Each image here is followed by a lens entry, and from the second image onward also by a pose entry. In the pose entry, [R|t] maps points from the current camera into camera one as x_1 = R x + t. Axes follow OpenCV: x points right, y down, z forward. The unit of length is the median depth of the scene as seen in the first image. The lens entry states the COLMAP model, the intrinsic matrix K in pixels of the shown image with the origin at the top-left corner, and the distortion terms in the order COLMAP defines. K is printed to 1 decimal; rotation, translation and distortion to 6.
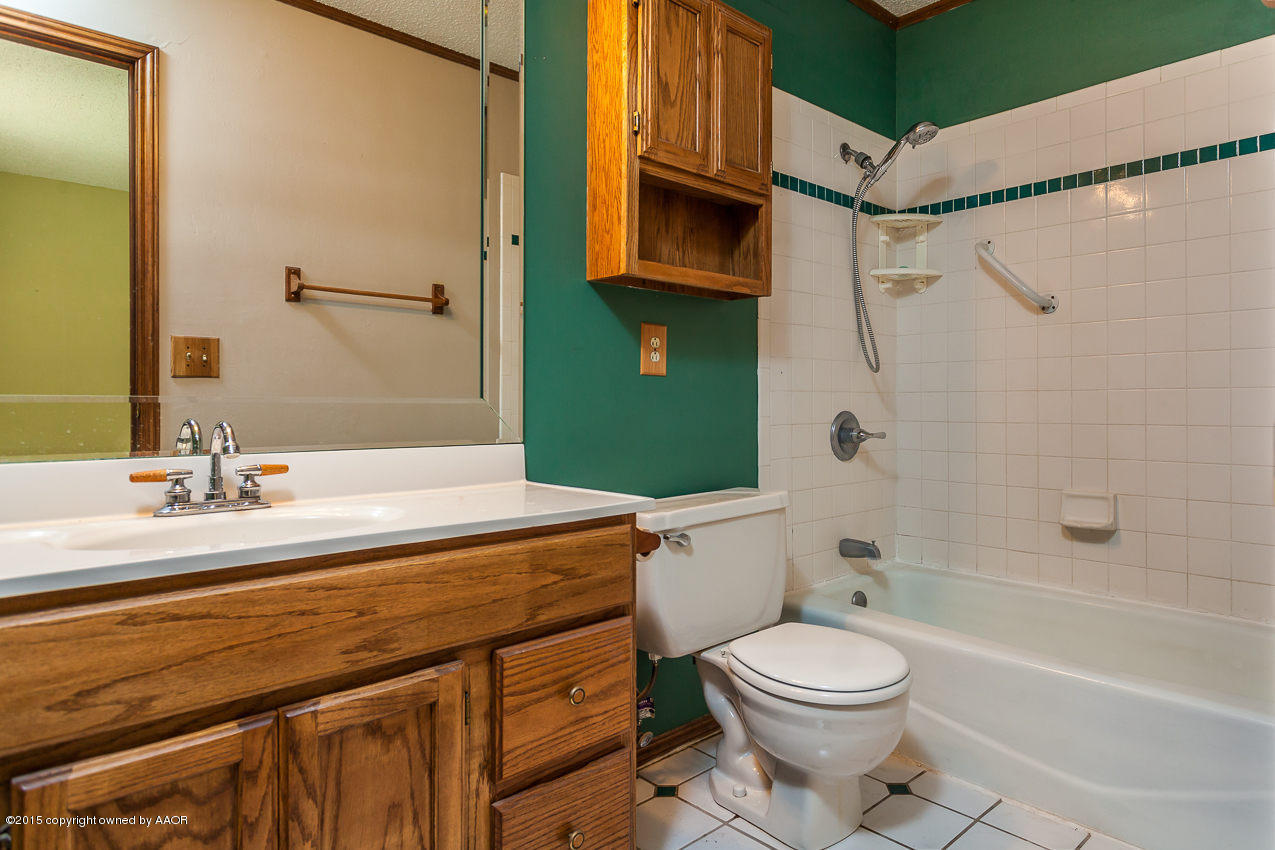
lens RADIAL K [[737.7, 0, 639.2], [0, 737.7, 421.4], [0, 0, 1]] dist [0.007153, 0.000693]
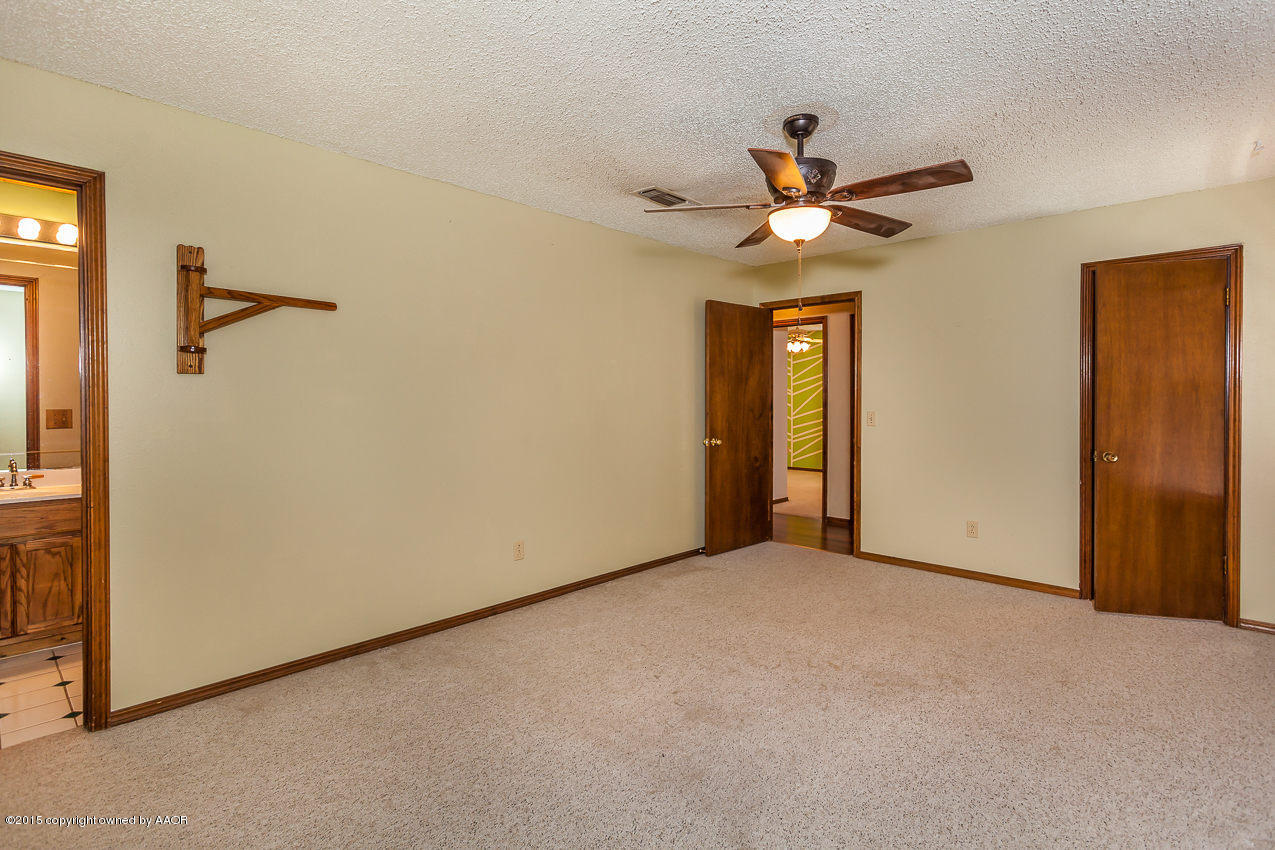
lens RADIAL K [[641.1, 0, 639.3], [0, 641.1, 421.4], [0, 0, 1]] dist [-0.000529, -0.000104]
pose [[0.997880, 0.000457, 0.065074, 2.250801], [-0.000785, 0.999987, 0.005012, -0.222402], [-0.065071, -0.005052, 0.997868, -2.227593]]
